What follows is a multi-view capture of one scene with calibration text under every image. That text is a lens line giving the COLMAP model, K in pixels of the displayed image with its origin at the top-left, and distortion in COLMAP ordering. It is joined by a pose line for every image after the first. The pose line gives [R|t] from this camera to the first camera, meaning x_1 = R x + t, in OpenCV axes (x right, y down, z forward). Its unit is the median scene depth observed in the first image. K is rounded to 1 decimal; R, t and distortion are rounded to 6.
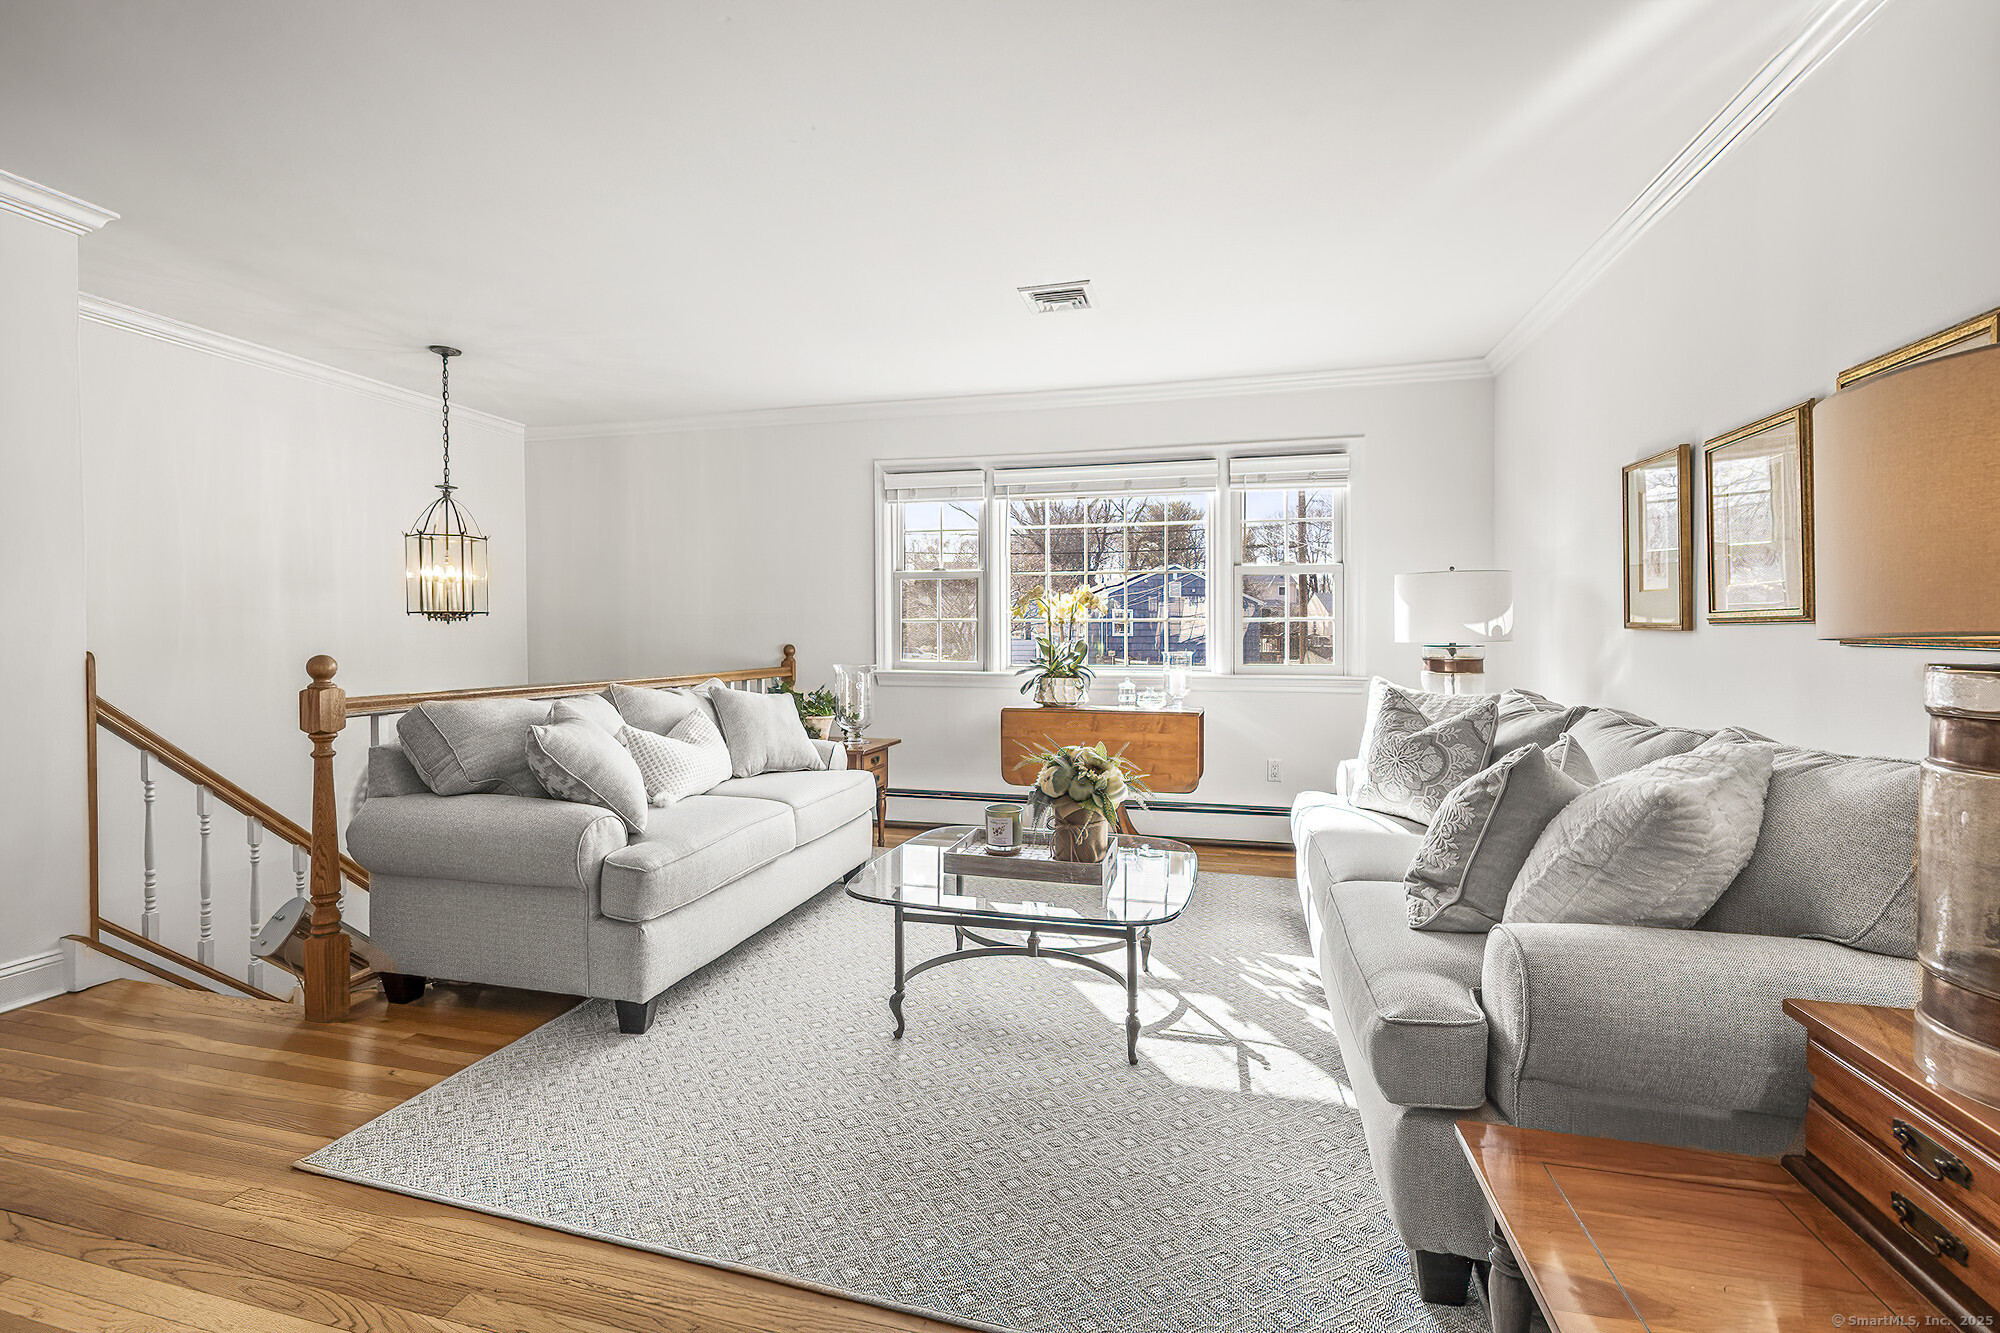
lens RADIAL K [[869.3, 0, 995.4], [0, 869.3, 630.8], [0, 0, 1]] dist [-0.008644, 0.000389]
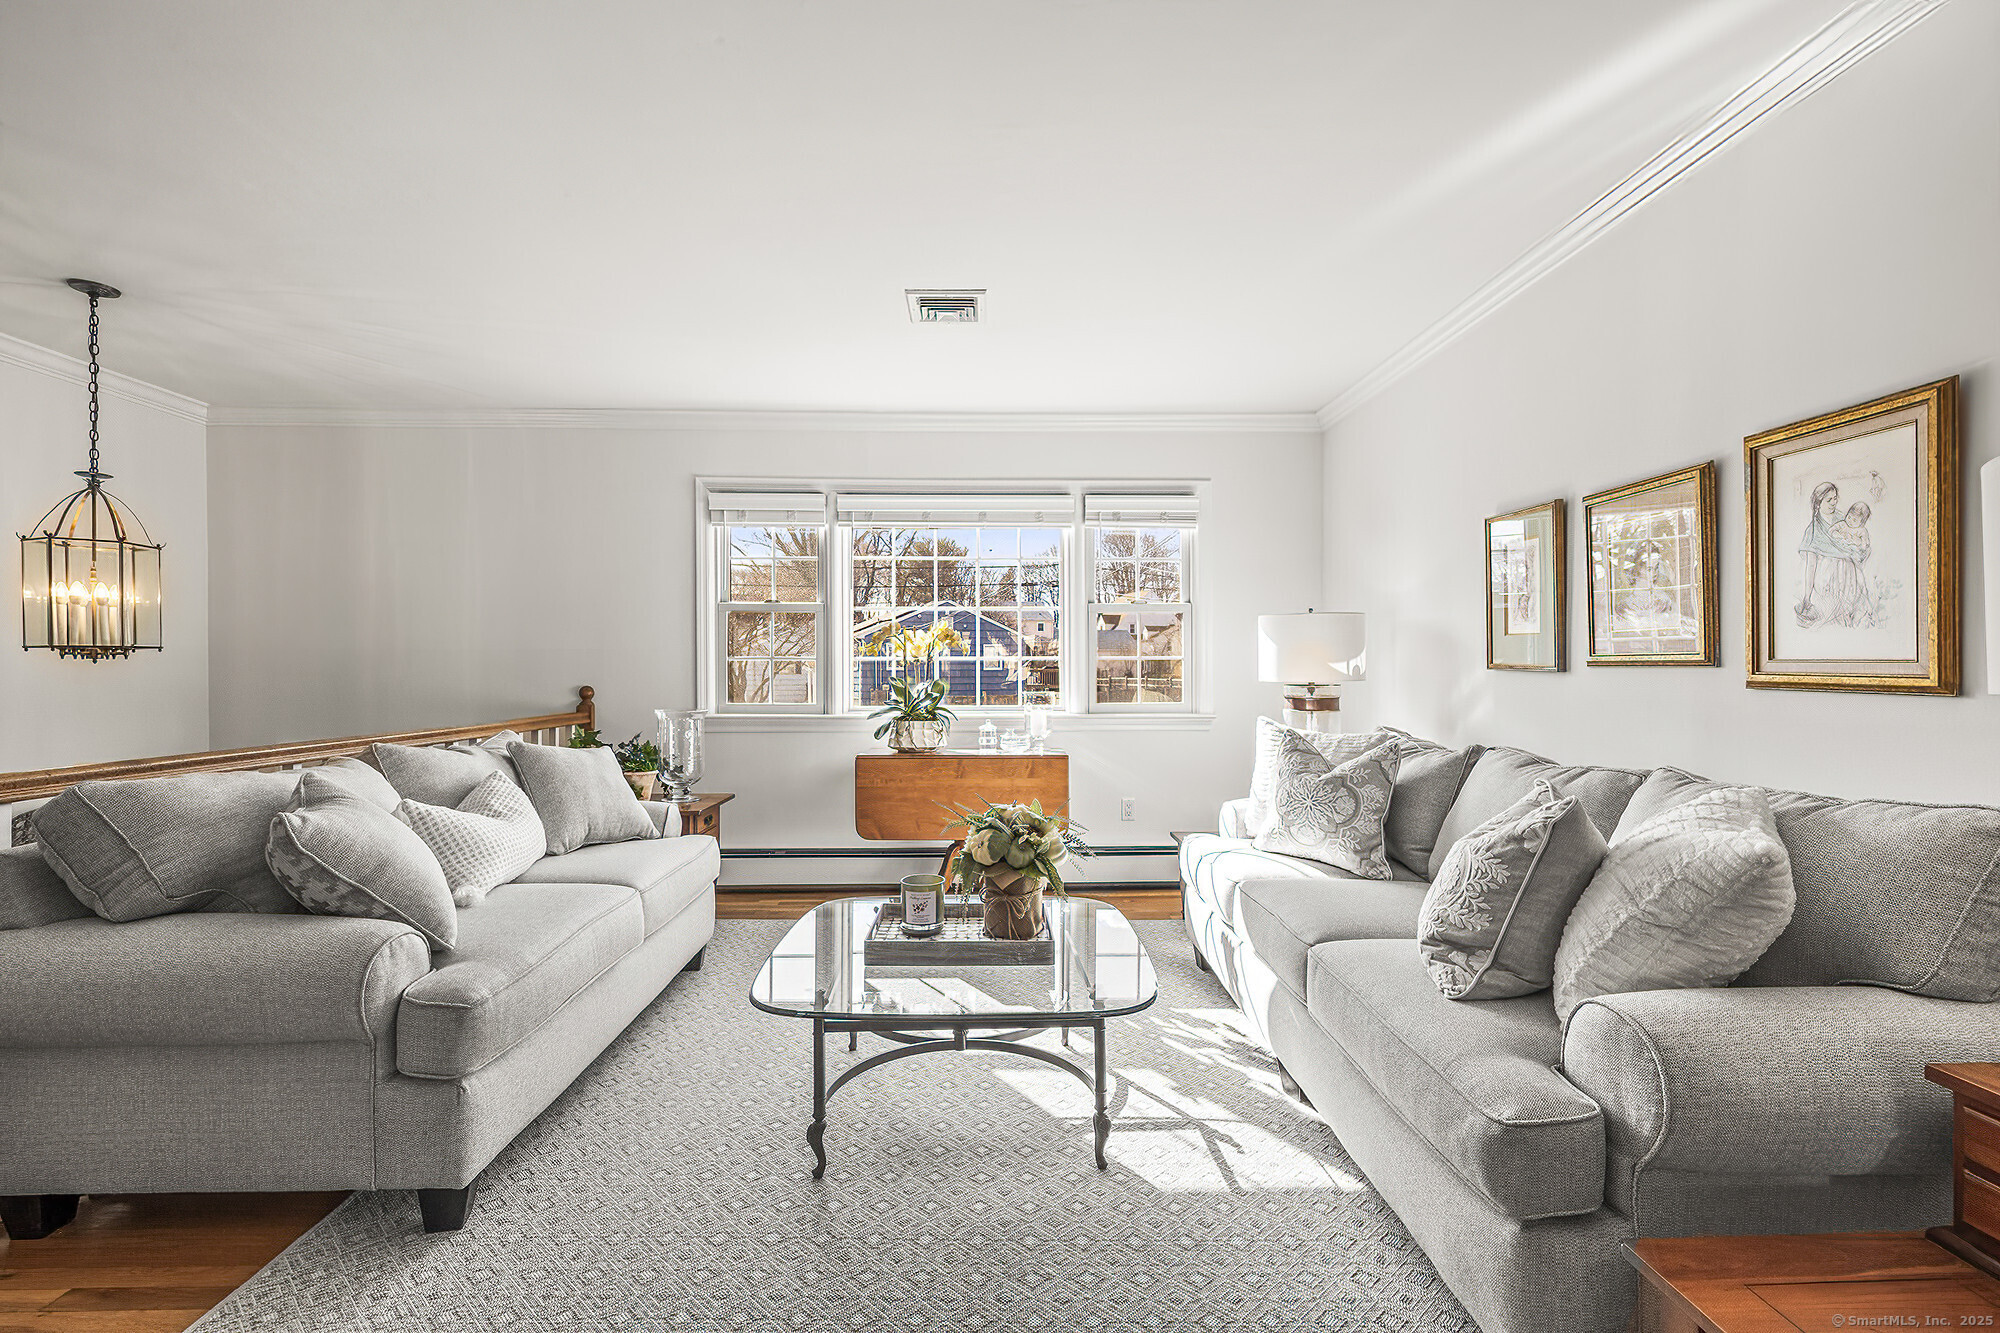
lens RADIAL K [[859.1, 0, 1004.1], [0, 859.1, 654.4], [0, 0, 1]] dist [-0.002899, -0.000731]
pose [[0.961391, 0.002771, 0.275172, -0.153214], [0.000539, 0.999928, -0.011954, -0.009798], [-0.275185, 0.011641, 0.961321, 0.160493]]
